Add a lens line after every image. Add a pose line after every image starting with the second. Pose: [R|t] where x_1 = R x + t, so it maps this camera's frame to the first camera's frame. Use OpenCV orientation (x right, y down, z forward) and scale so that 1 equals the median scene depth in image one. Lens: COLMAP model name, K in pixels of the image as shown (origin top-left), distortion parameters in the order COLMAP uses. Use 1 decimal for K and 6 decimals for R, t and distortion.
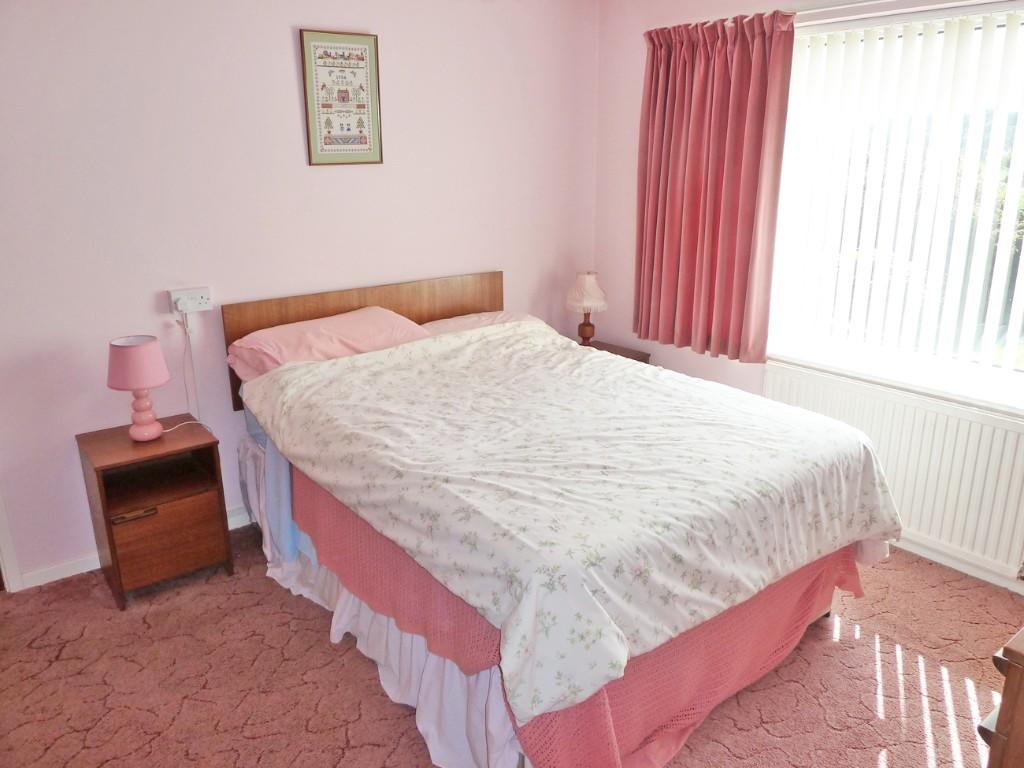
lens RADIAL K [[761.0, 0, 519.0], [0, 761.0, 376.2], [0, 0, 1]] dist [-0.030774, 0.009376]
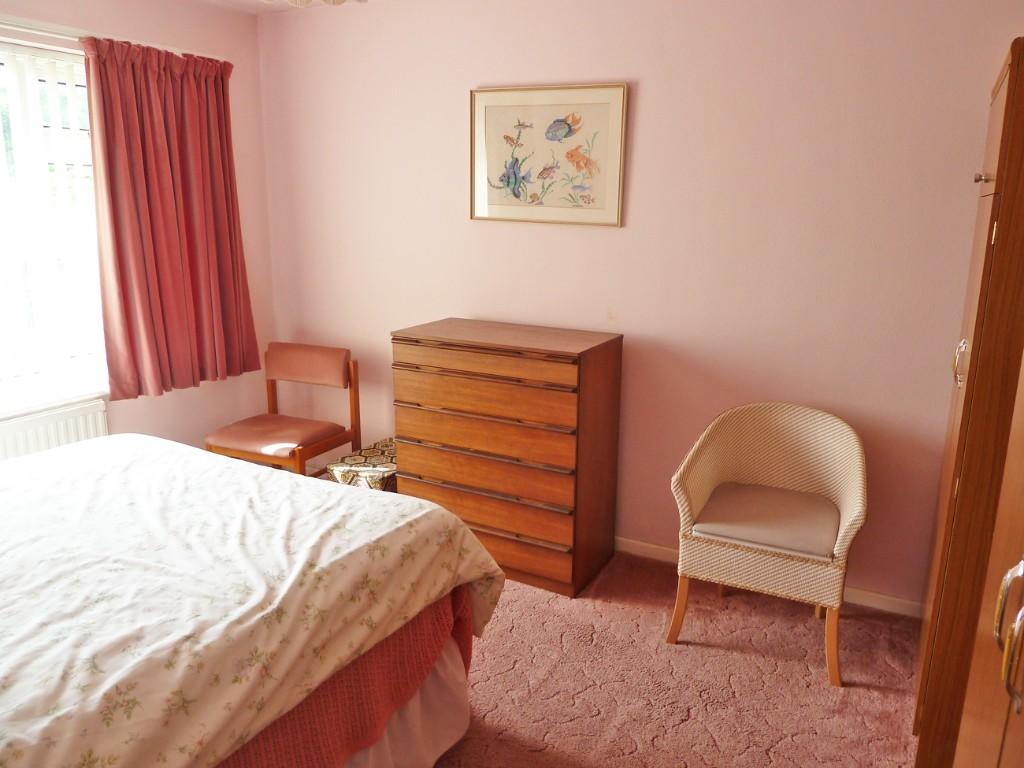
lens RADIAL K [[761.0, 0, 519.0], [0, 761.0, 376.2], [0, 0, 1]] dist [-0.030774, 0.009376]
pose [[-0.410352, -0.201686, 0.889345, -0.751617], [0.241125, 0.916530, 0.319109, -0.220821], [-0.879471, 0.345391, -0.327468, 0.862089]]
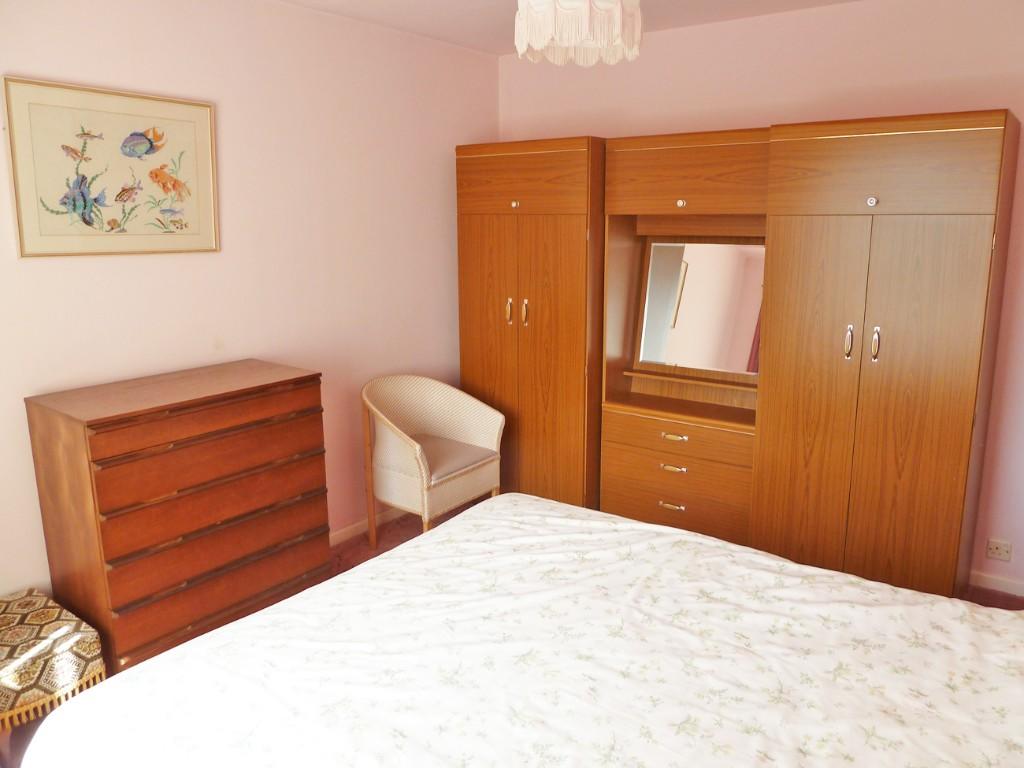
lens RADIAL K [[761.0, 0, 519.0], [0, 761.0, 376.2], [0, 0, 1]] dist [-0.030774, 0.009376]
pose [[-0.964537, 0.067356, -0.255209, 0.261217], [-0.061170, 0.883525, 0.464372, -0.431445], [0.256762, 0.463515, -0.848073, 1.490887]]
